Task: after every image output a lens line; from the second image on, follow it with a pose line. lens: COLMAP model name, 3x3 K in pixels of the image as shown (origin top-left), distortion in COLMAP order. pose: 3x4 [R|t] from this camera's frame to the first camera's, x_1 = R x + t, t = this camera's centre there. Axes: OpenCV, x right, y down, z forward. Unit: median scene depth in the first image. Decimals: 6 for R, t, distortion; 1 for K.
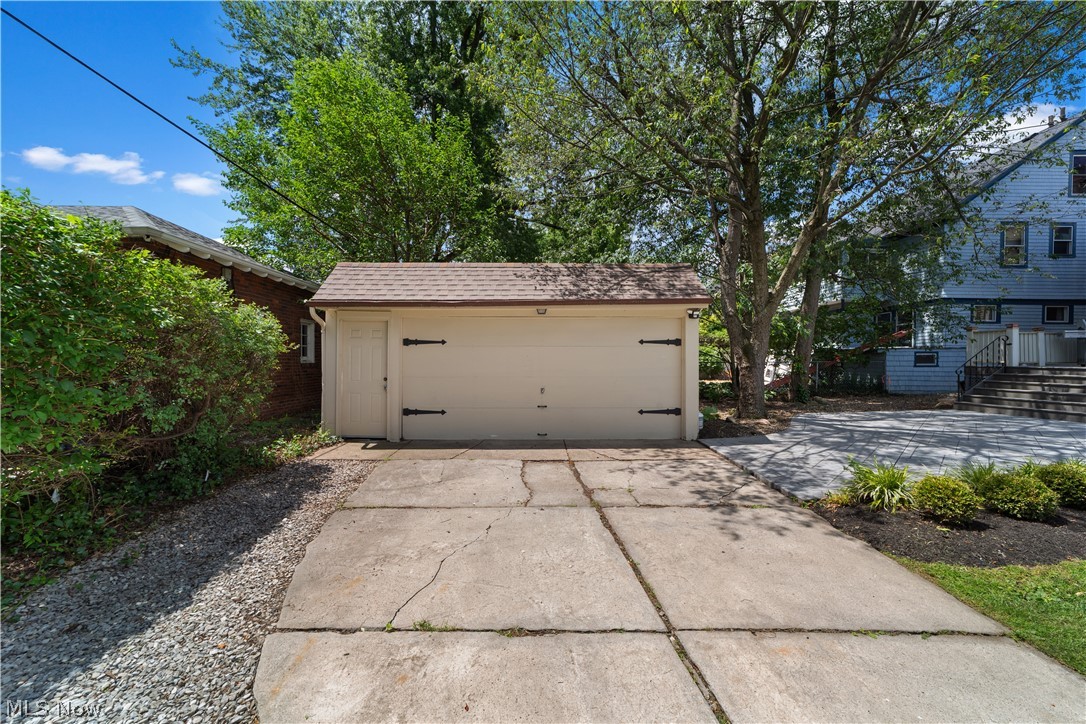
lens RADIAL K [[423.4, 0, 539.6], [0, 423.4, 369.3], [0, 0, 1]] dist [-0.013699, 0.006134]
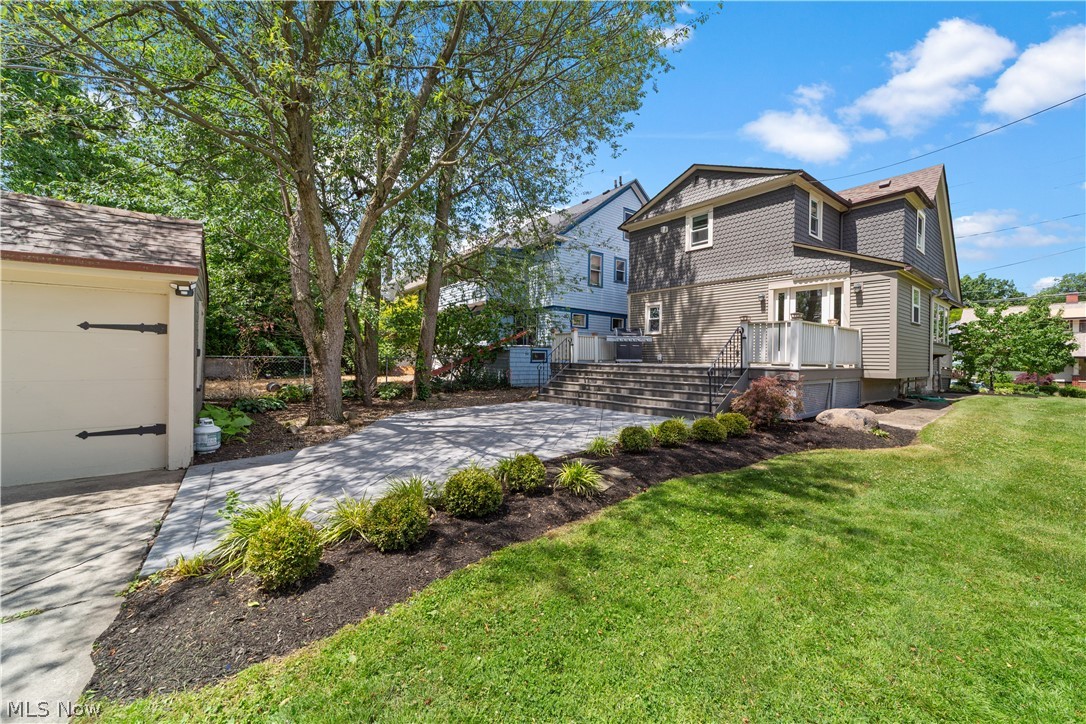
lens RADIAL K [[423.4, 0, 545.8], [0, 423.4, 358.8], [0, 0, 1]] dist [-0.013699, 0.006134]
pose [[0.804777, 0.005739, 0.593549, 0.323487], [0.002164, 0.999918, -0.012602, -0.003698], [-0.593573, 0.011426, 0.804699, 0.055209]]
